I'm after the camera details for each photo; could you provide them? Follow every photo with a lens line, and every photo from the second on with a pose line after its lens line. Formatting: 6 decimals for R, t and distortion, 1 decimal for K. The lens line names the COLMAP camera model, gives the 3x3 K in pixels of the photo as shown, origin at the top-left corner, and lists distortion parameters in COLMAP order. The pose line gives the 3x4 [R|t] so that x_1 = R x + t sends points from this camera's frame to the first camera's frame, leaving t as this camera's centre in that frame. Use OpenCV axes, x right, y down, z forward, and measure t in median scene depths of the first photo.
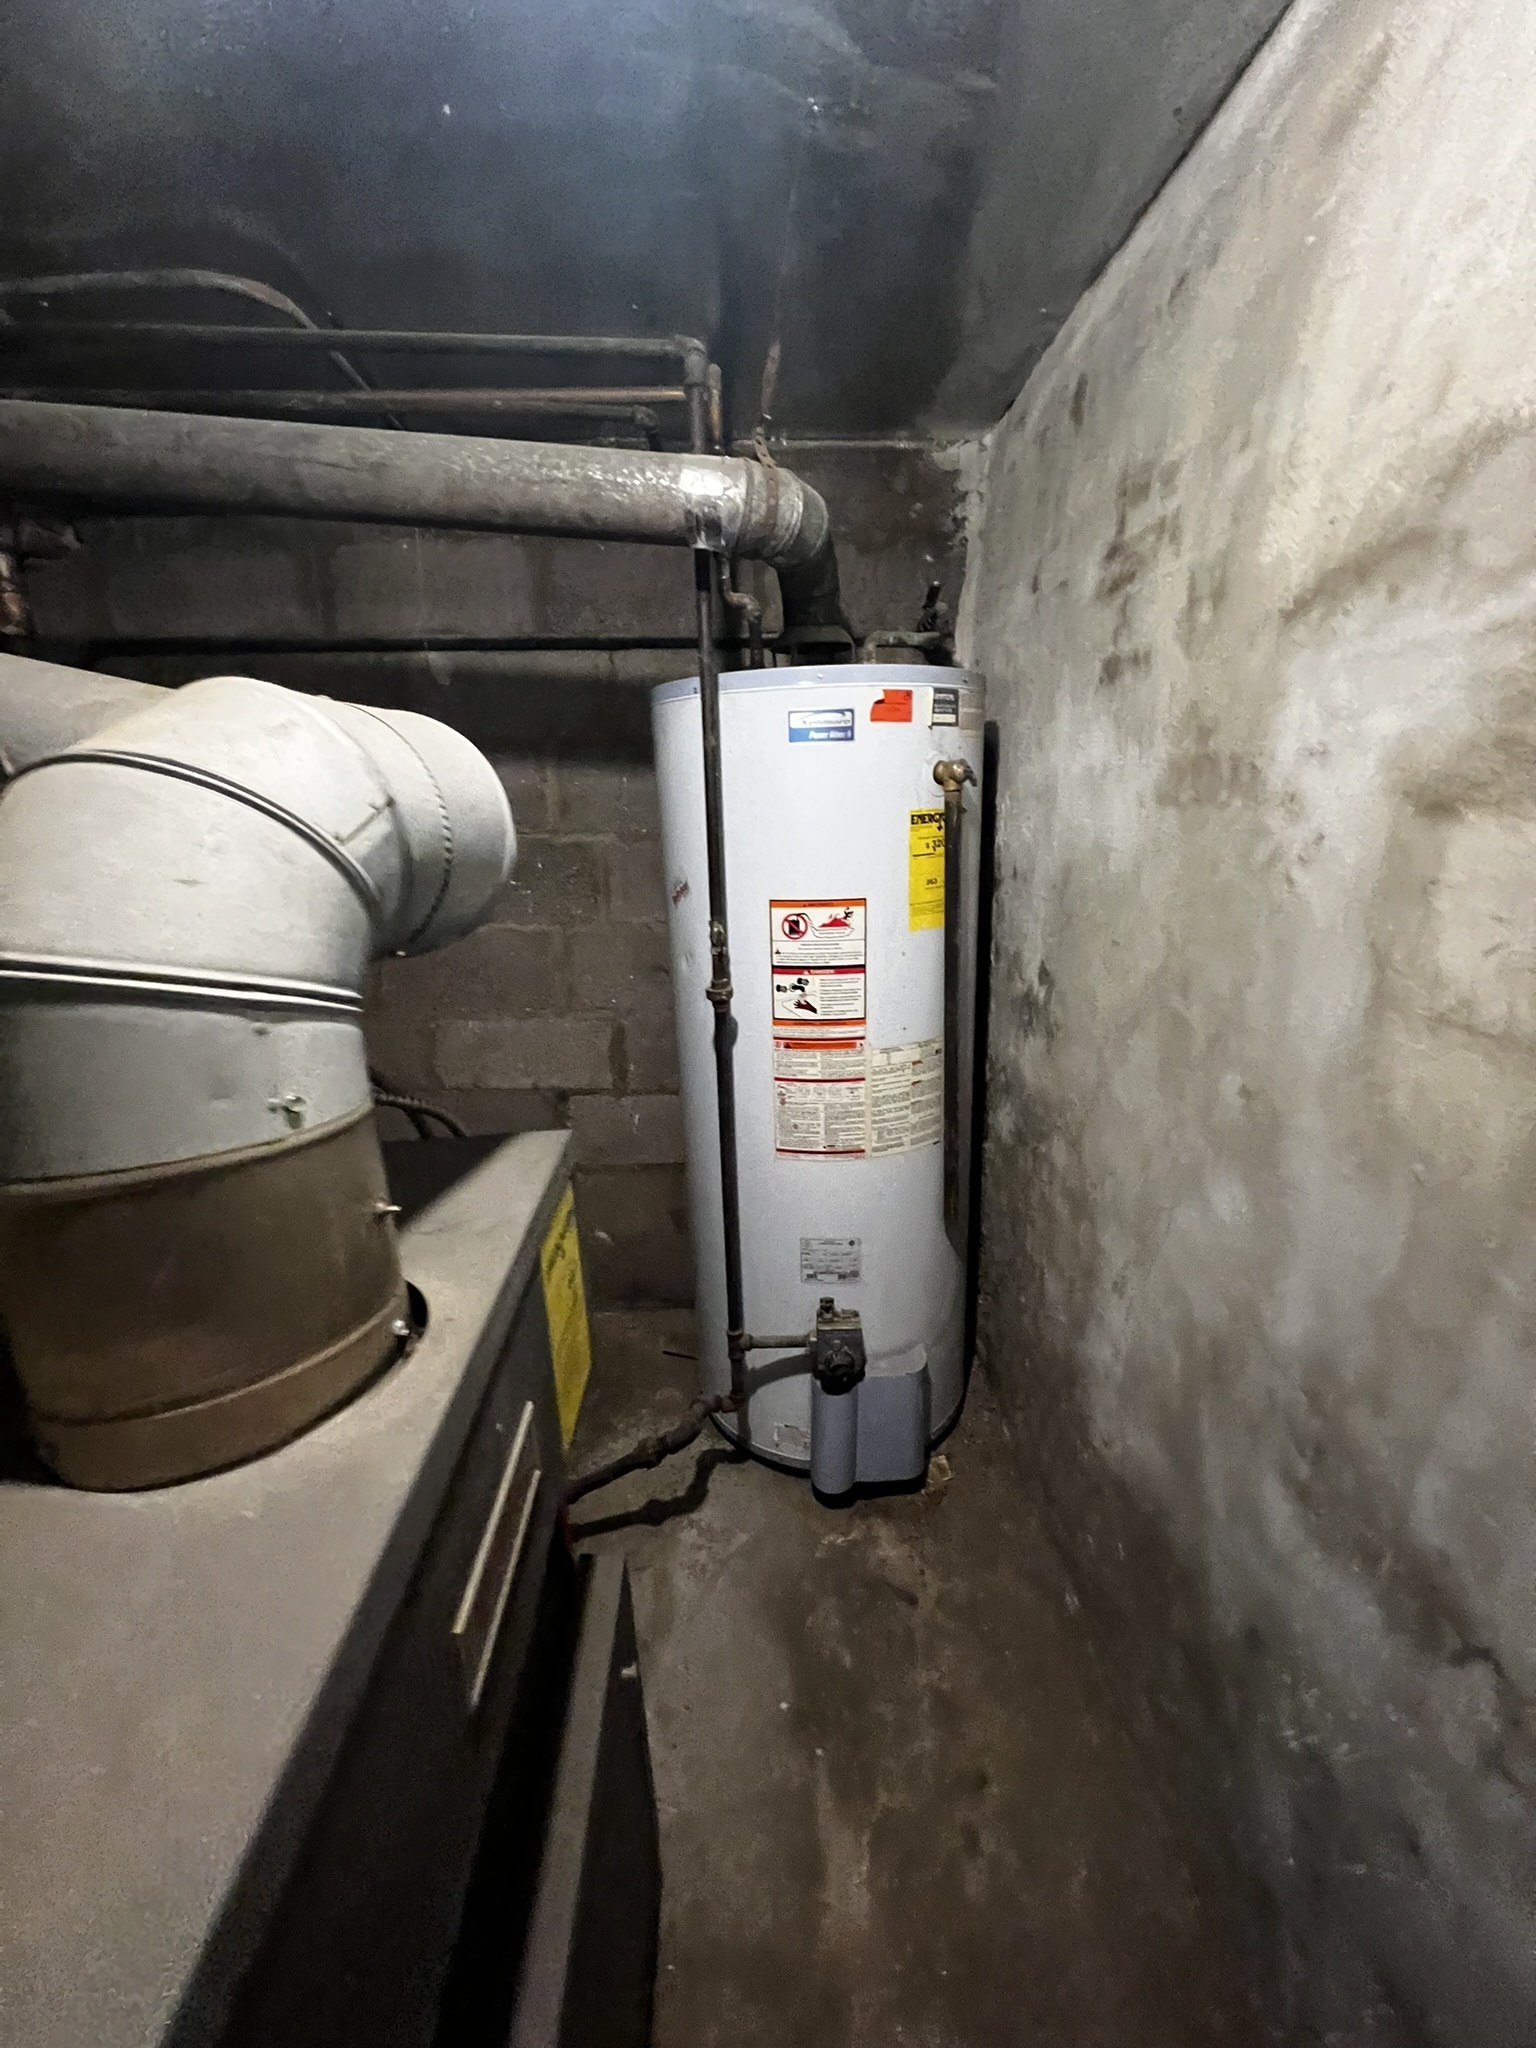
lens RADIAL K [[818.2, 0, 805.0], [0, 818.2, 1022.5], [0, 0, 1]] dist [-0.007845, 0.000082]
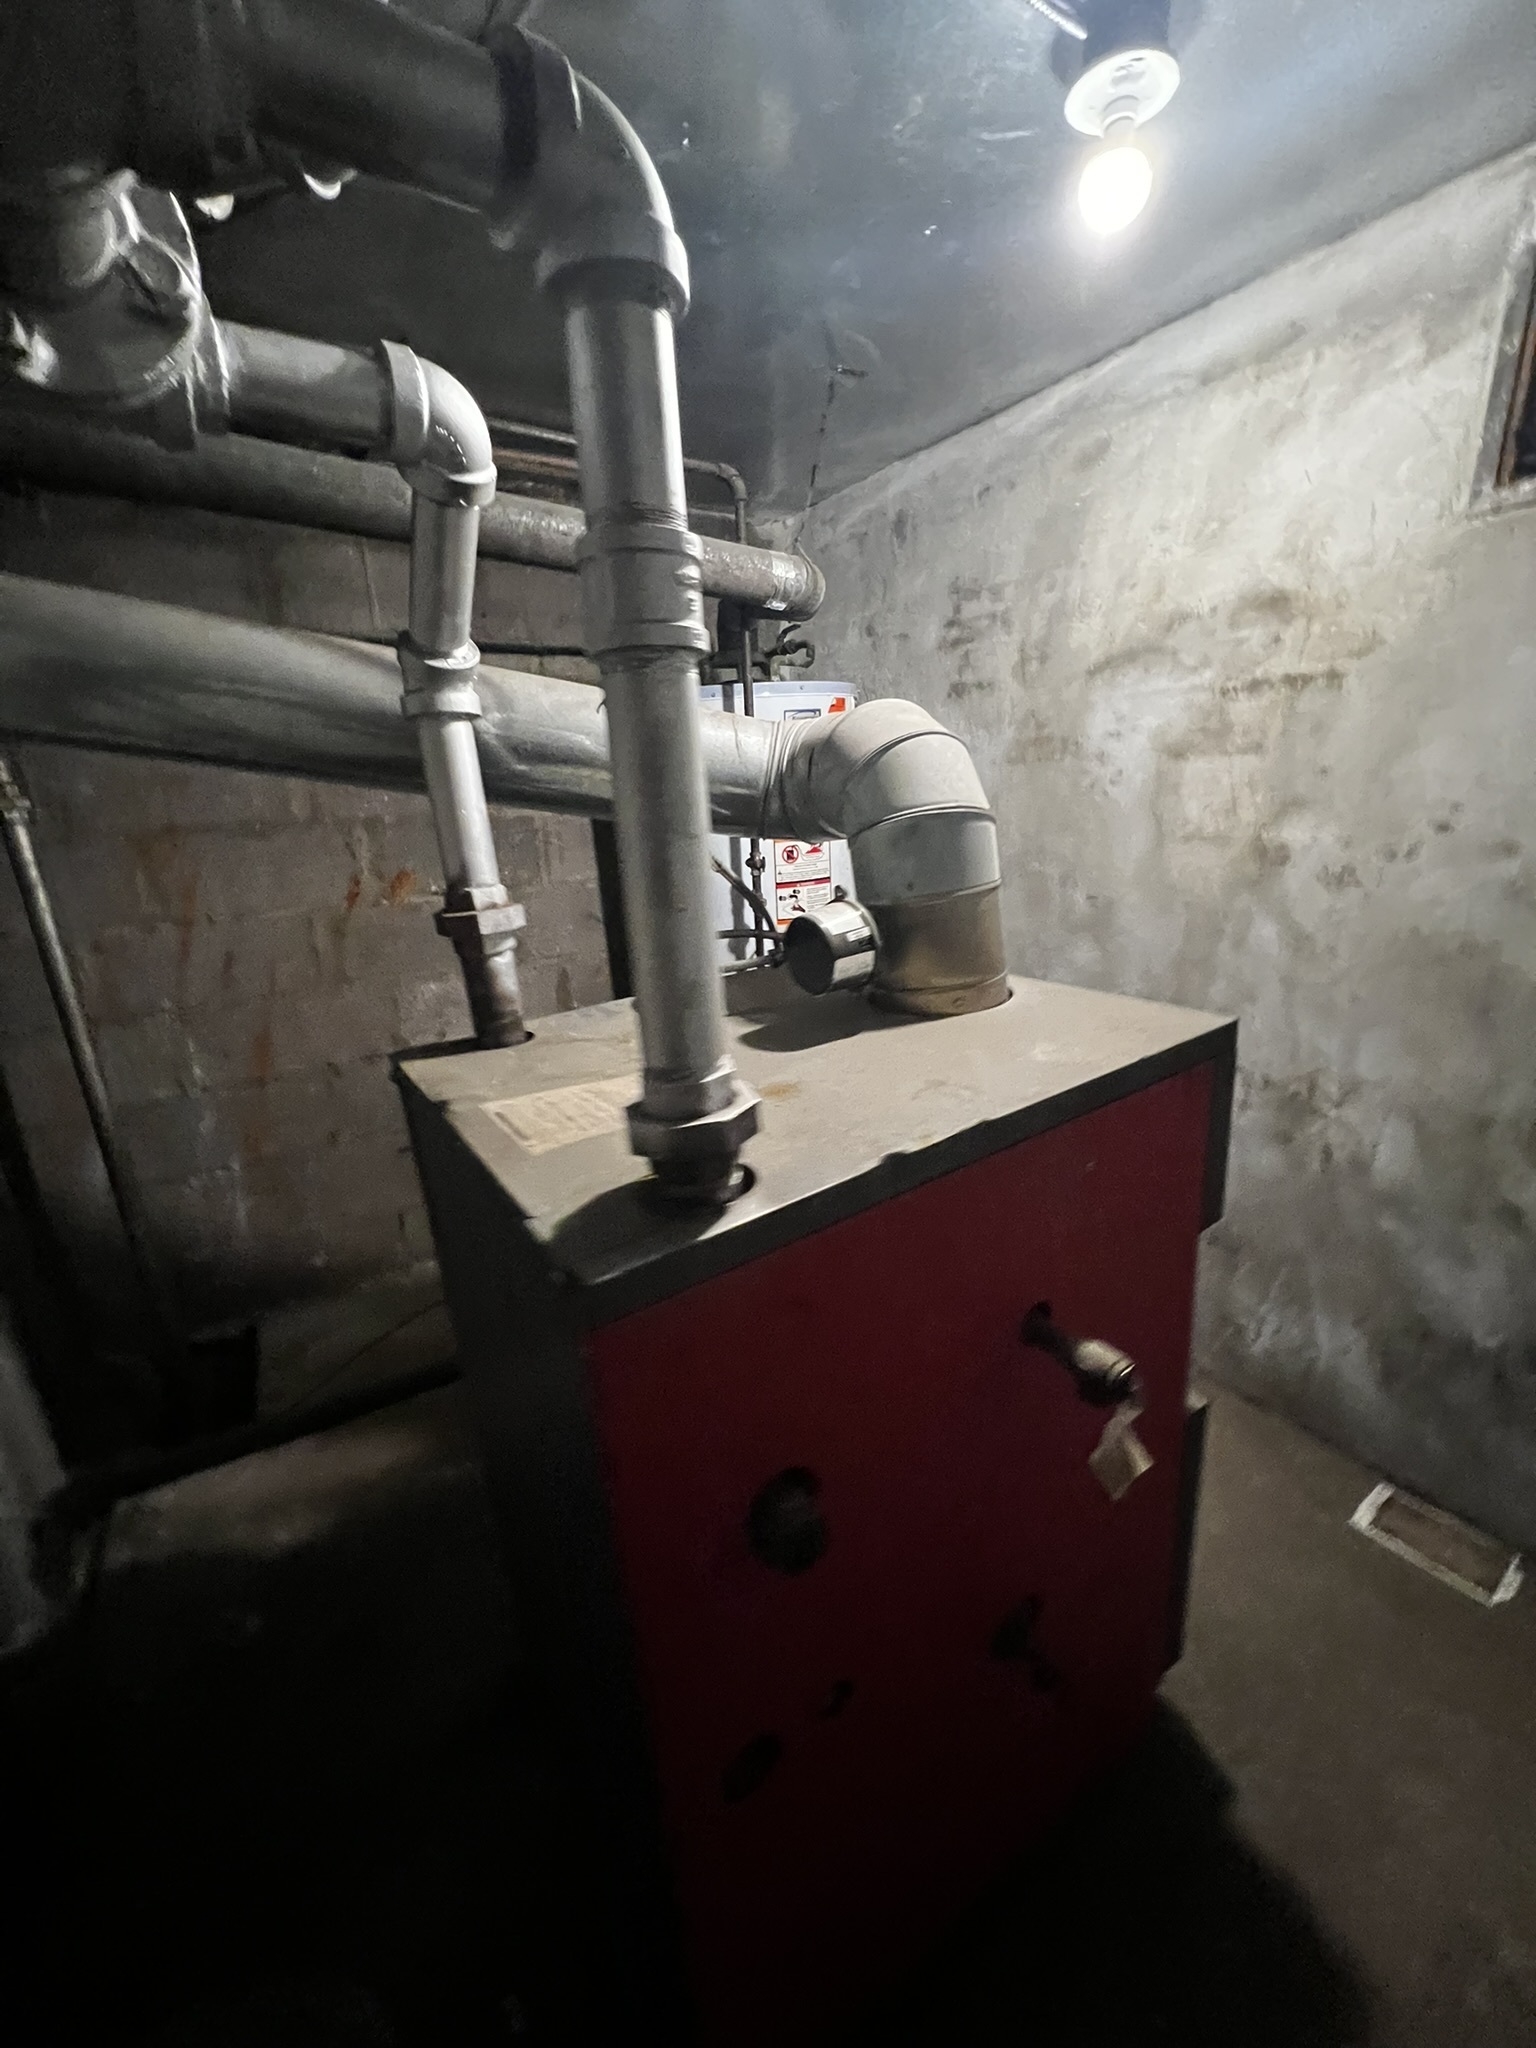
lens RADIAL K [[818.2, 0, 805.0], [0, 818.2, 1022.5], [0, 0, 1]] dist [-0.007845, 0.000082]
pose [[0.854196, -0.171291, 0.490926, -1.179330], [0.168388, 0.984427, 0.050490, 0.173269], [-0.491929, 0.039538, 0.869737, -0.455974]]
